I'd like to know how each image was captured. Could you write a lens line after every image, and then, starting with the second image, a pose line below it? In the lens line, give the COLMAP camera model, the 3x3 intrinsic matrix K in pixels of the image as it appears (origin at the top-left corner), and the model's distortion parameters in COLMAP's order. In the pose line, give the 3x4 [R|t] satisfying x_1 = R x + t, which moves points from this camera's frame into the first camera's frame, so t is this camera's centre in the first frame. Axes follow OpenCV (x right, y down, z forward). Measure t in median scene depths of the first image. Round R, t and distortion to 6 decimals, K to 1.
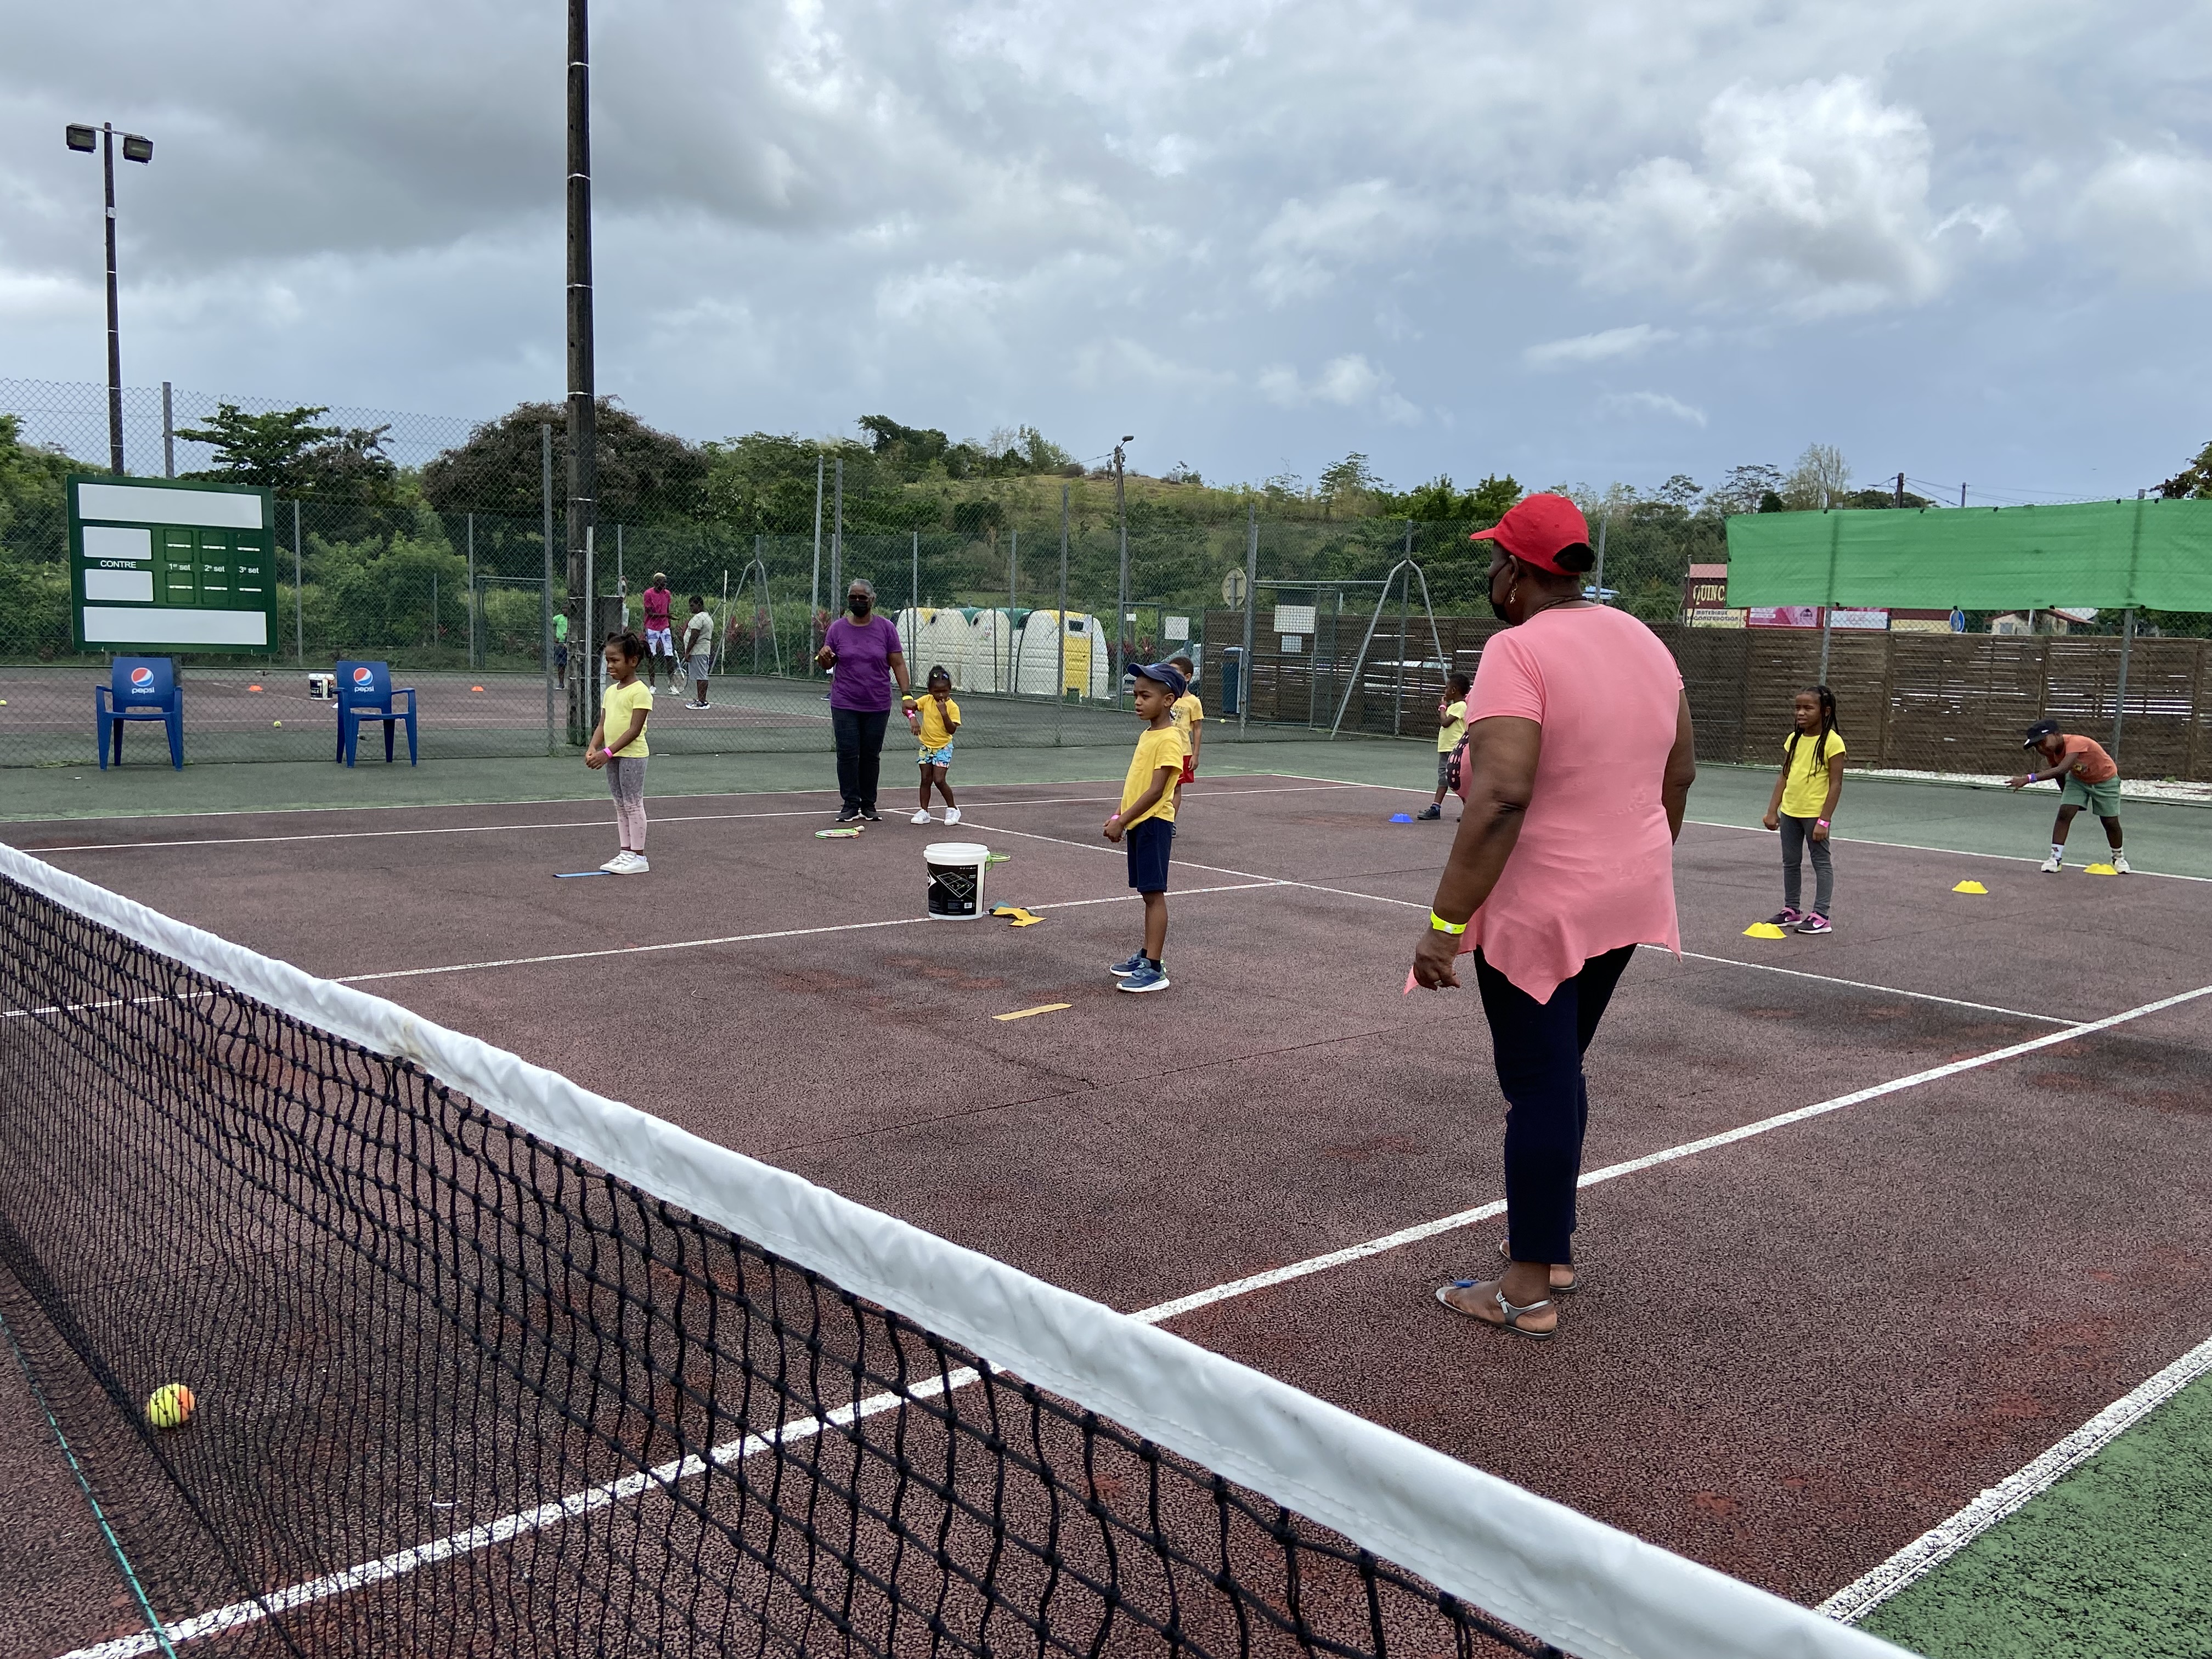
lens RADIAL K [[1749.1, 0, 1106.0], [0, 1749.1, 829.5], [0, 0, 1]] dist [0.120245, -0.096674]
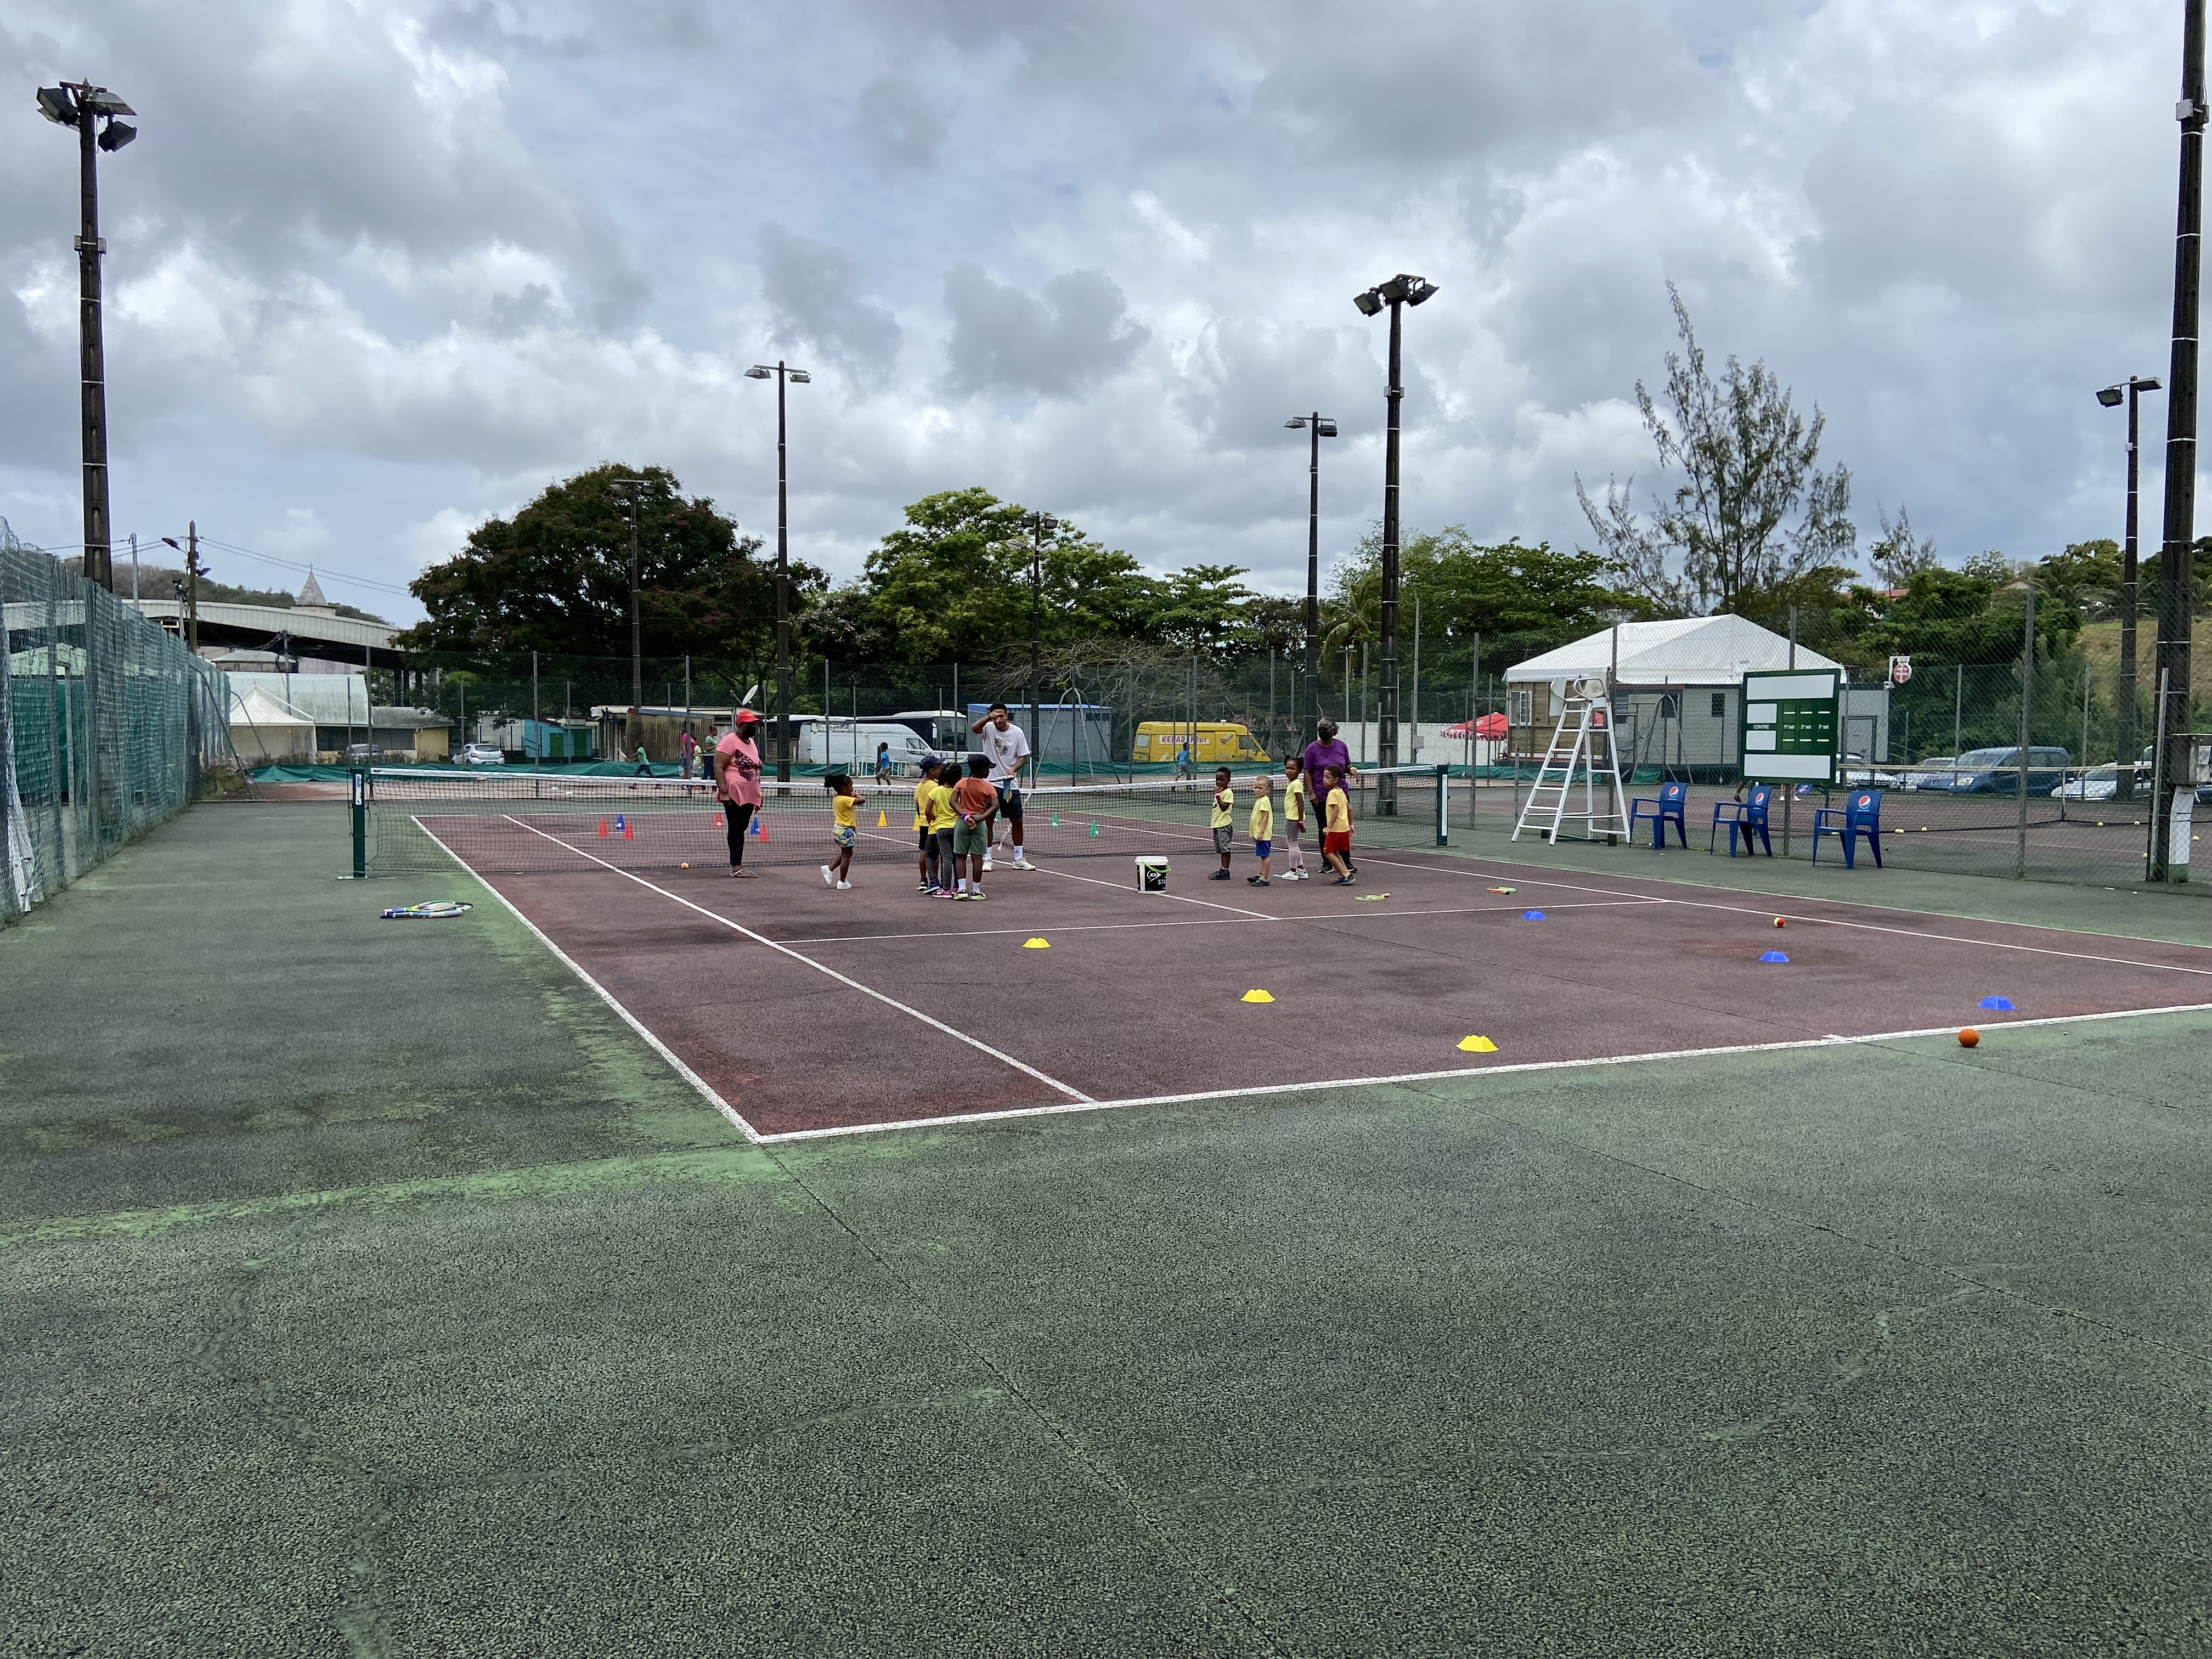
lens RADIAL K [[1764.4, 0, 1106.0], [0, 1764.4, 829.5], [0, 0, 1]] dist [0.009250, 0.002008]
pose [[-0.291416, 0.029182, -0.956151, 0.442999], [-0.115067, 0.991208, 0.065322, -0.037539], [0.949651, 0.129057, -0.285496, 0.364989]]
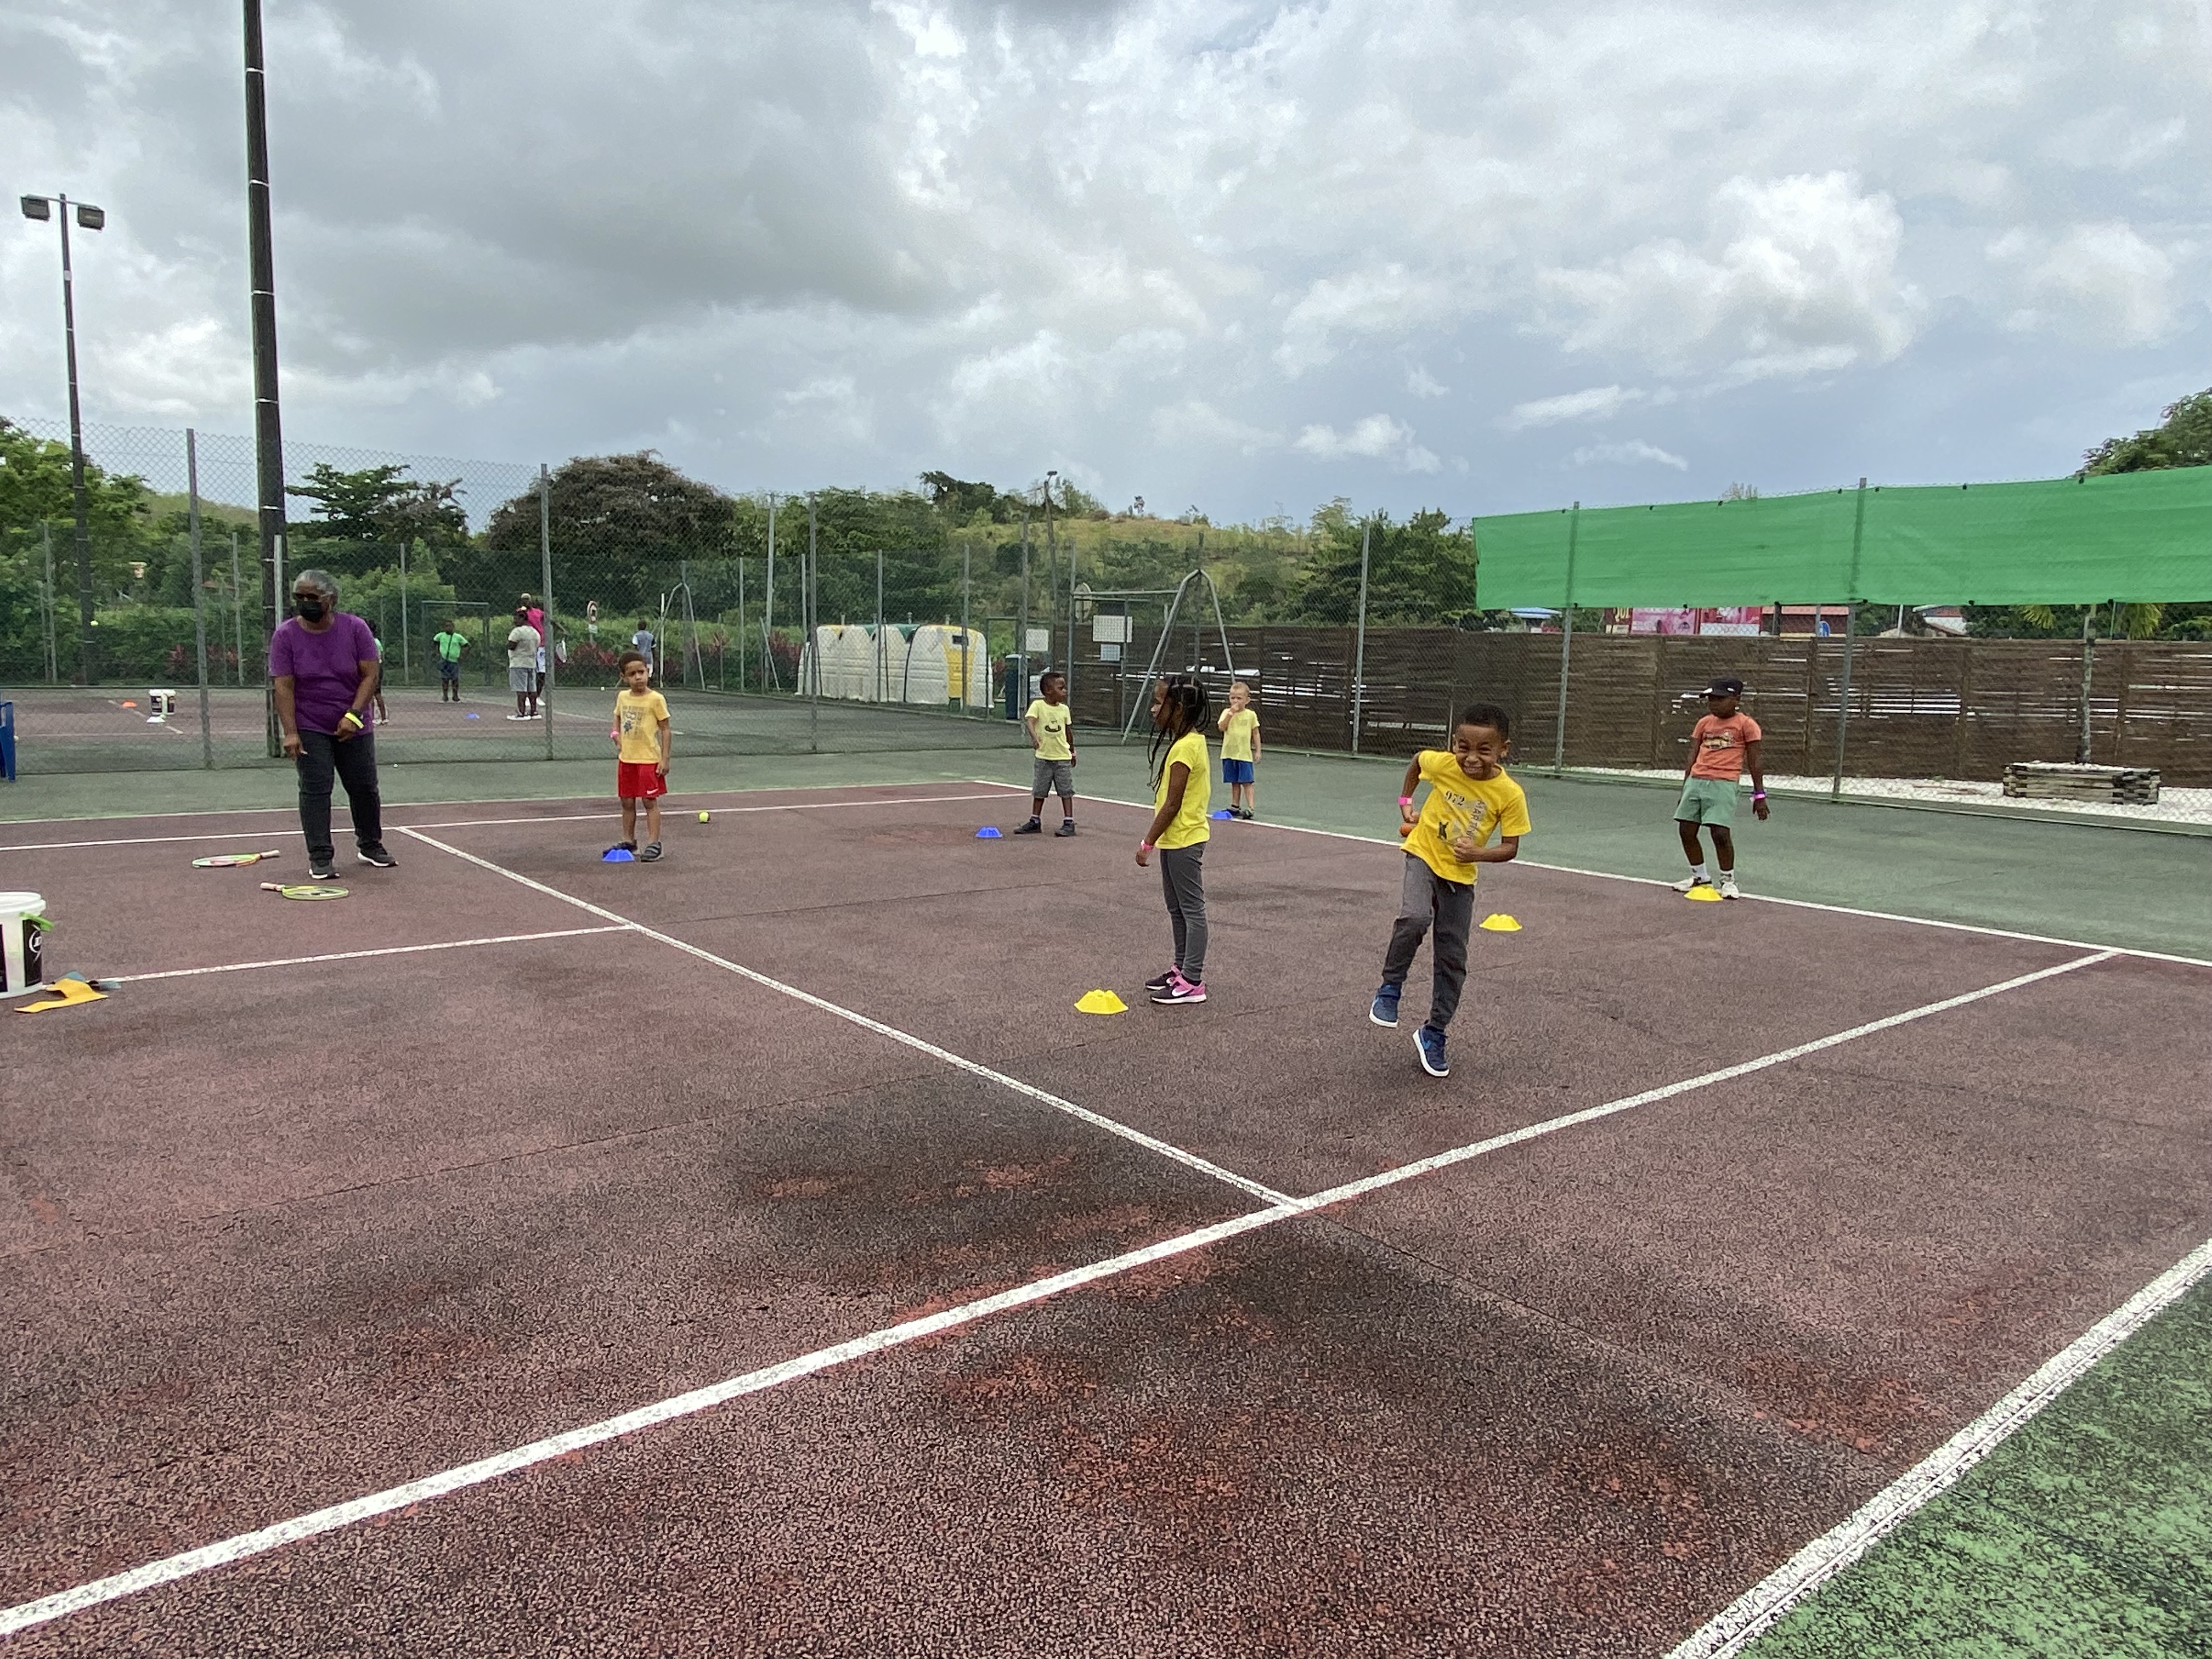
lens RADIAL K [[1460.6, 0, 1106.0], [0, 1460.6, 829.5], [0, 0, 1]] dist [0.115002, -0.084363]
pose [[0.998385, -0.004221, -0.056652, 0.069323], [0.004498, 0.999979, 0.004771, -0.002234], [0.056631, -0.005018, 0.998383, 0.056792]]
